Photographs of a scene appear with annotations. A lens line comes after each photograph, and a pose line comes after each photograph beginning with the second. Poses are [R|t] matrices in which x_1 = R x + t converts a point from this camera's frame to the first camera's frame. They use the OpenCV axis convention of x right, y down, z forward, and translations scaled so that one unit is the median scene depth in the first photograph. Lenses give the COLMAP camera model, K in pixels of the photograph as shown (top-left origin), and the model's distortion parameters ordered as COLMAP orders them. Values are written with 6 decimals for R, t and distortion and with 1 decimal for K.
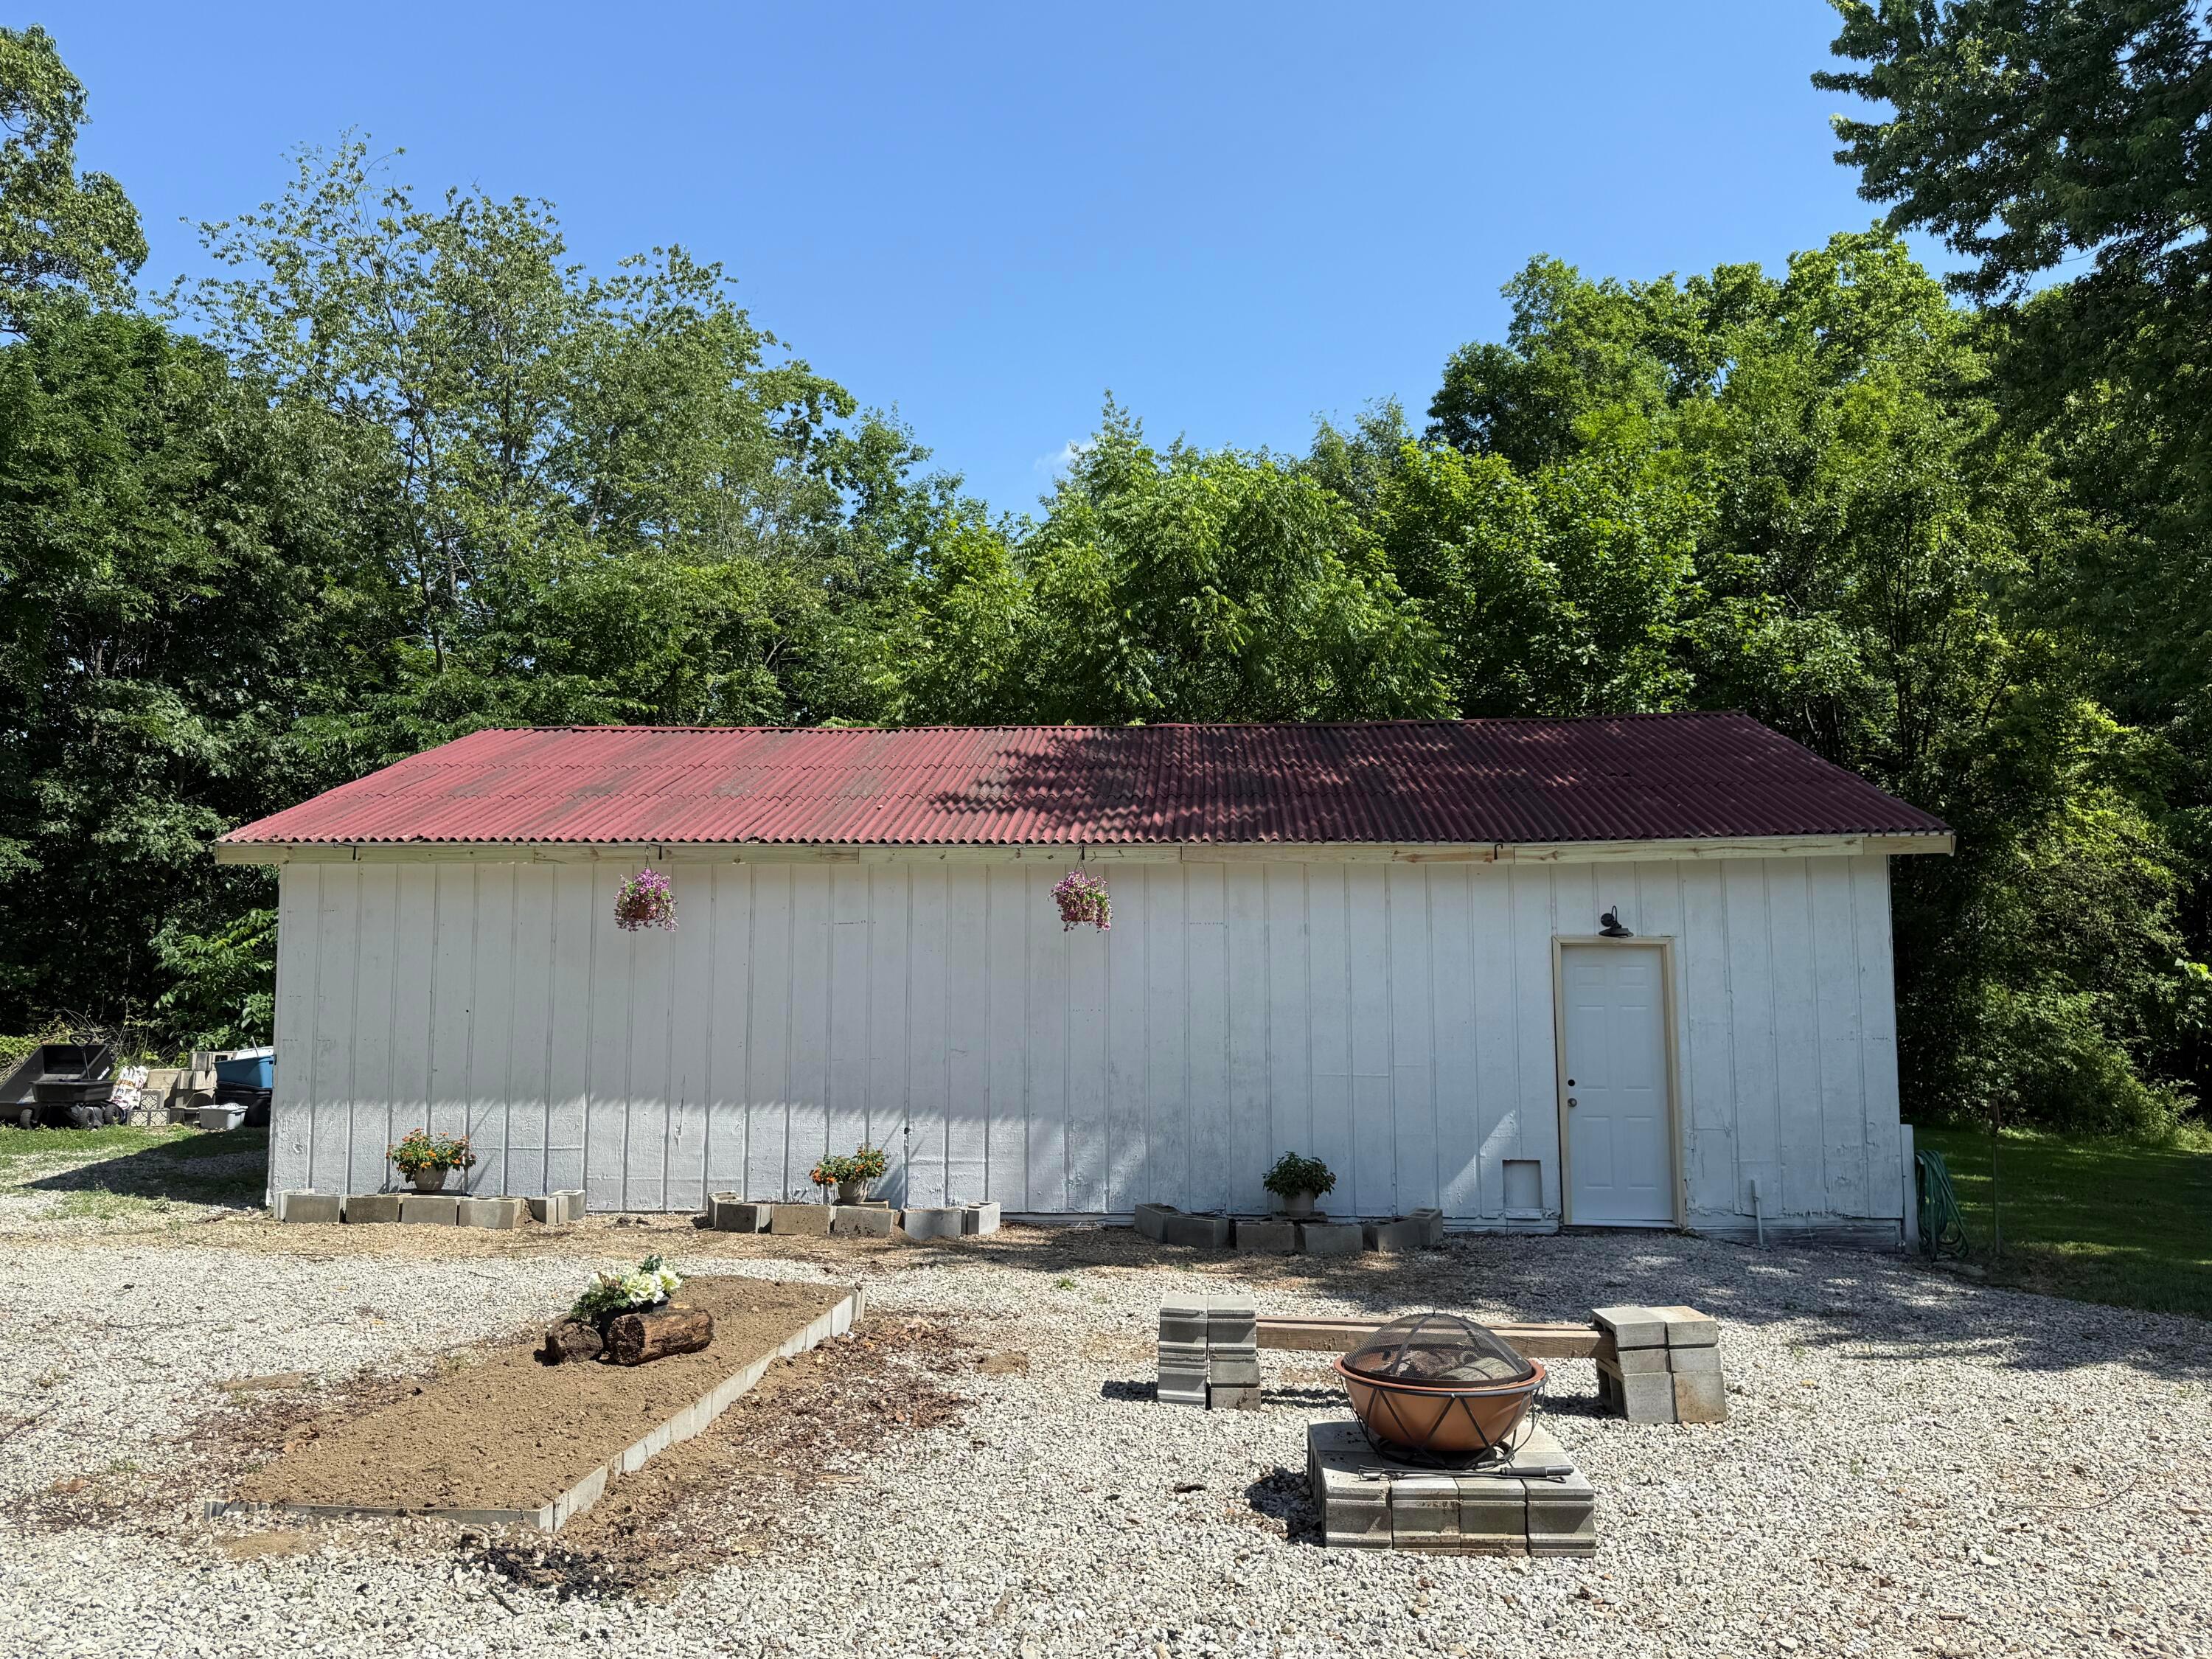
lens RADIAL K [[1643.0, 0, 1076.7], [0, 1643.0, 827.4], [0, 0, 1]] dist [0.220928, -0.495010]
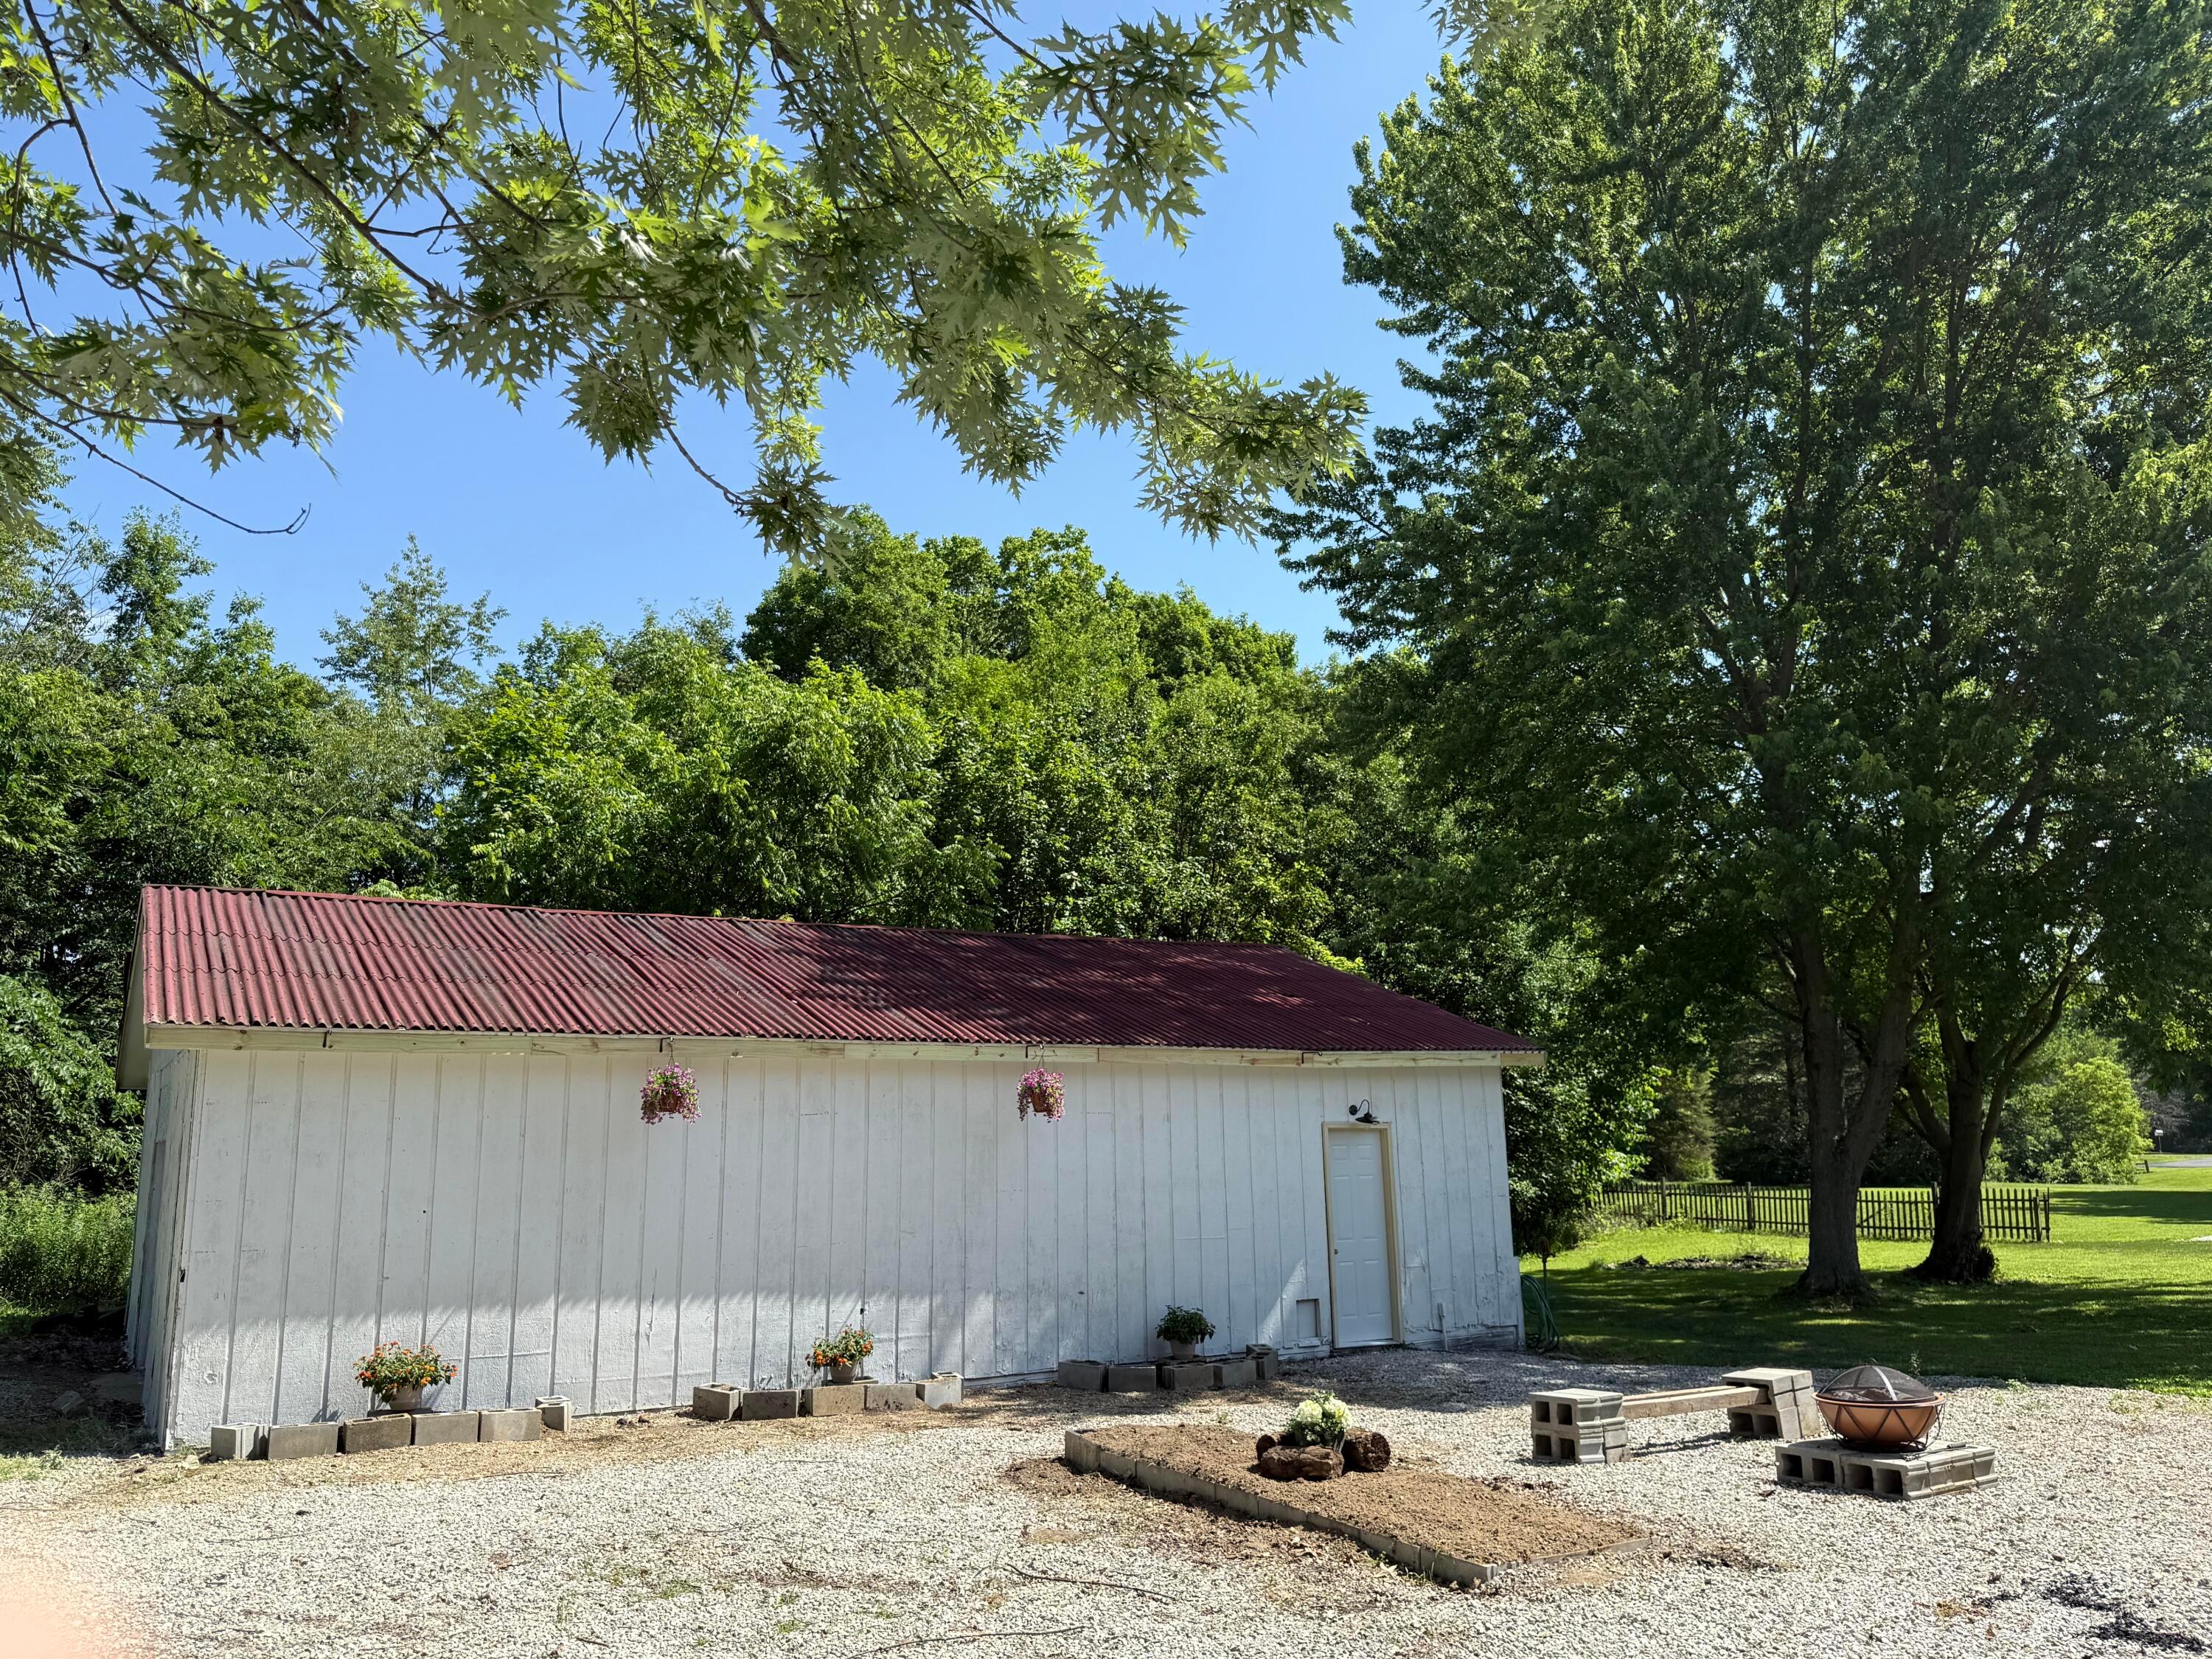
lens RADIAL K [[1647.6, 0, 1106.0], [0, 1647.6, 829.5], [0, 0, 1]] dist [0.128789, -0.219282]
pose [[0.824253, 0.094021, 0.558361, -0.605300], [-0.037329, 0.992995, -0.112104, -0.011415], [-0.564990, 0.071559, 0.821989, 0.005629]]
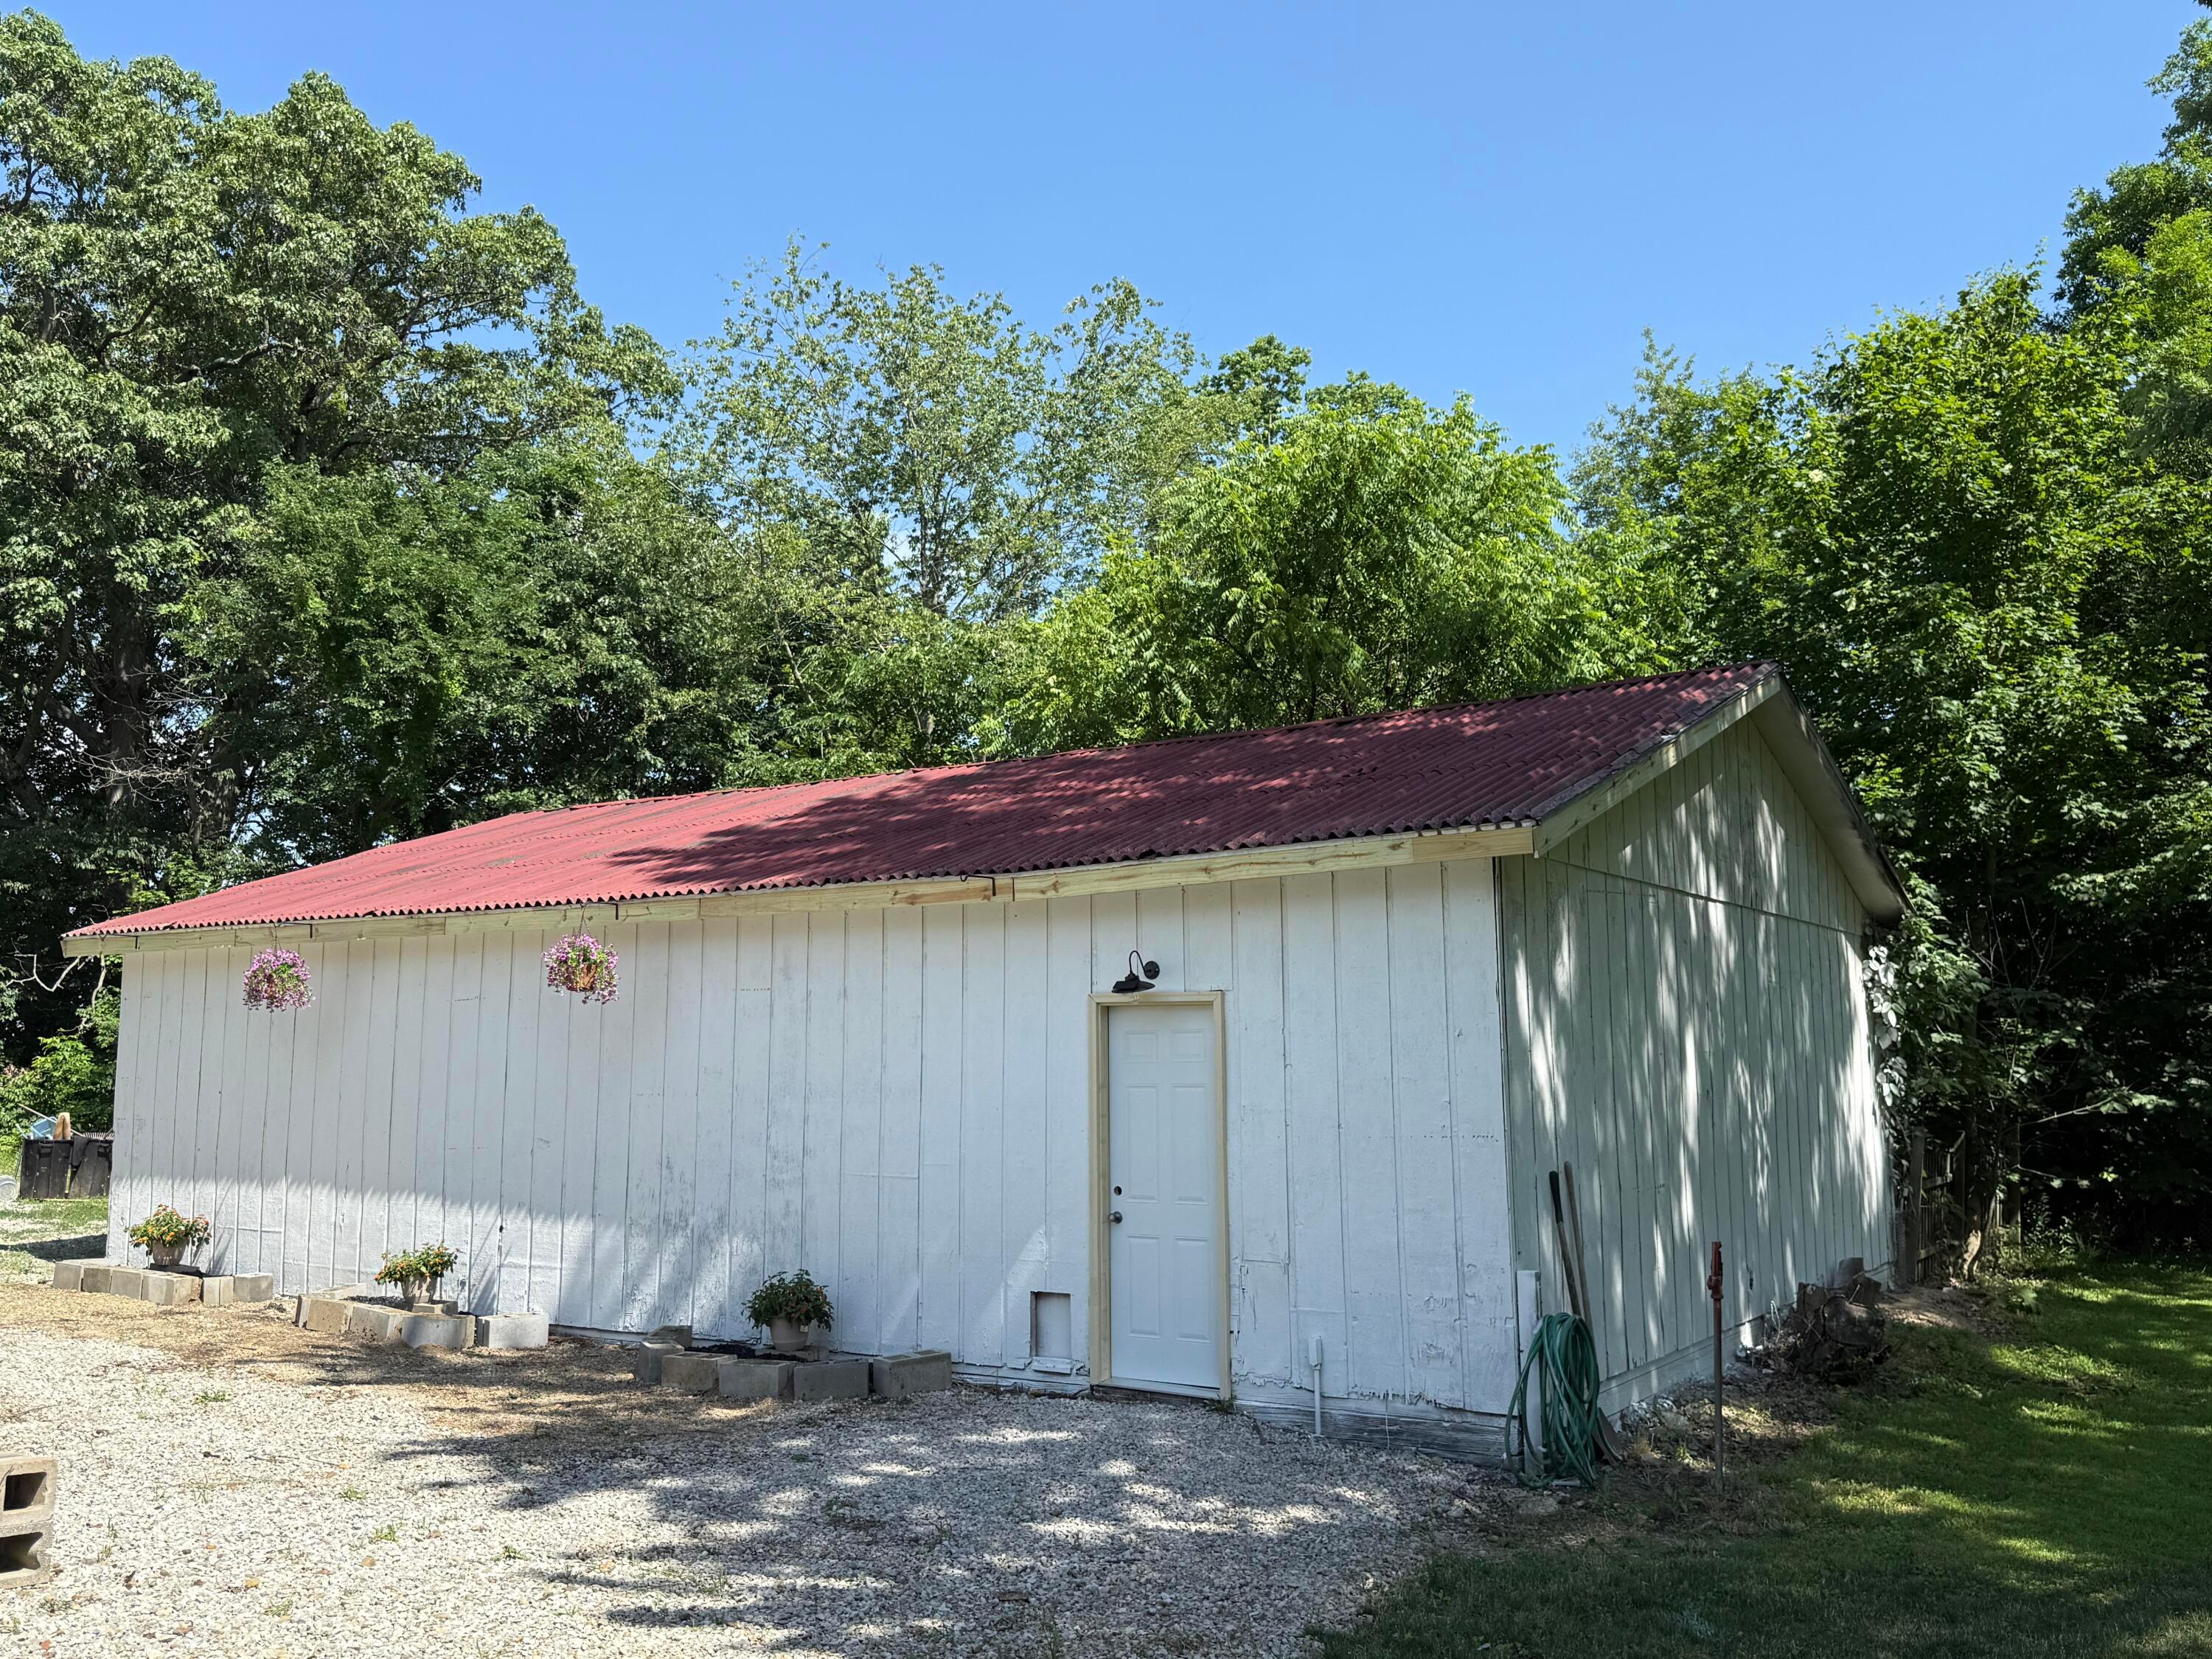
lens RADIAL K [[1899.0, 0, 1106.0], [0, 1899.0, 829.5], [0, 0, 1]] dist [0.117398, -0.206790]
pose [[0.858322, -0.065407, -0.508925, 0.730570], [0.043592, 0.997552, -0.054686, 0.038084], [0.511256, 0.024753, 0.859072, 0.265053]]
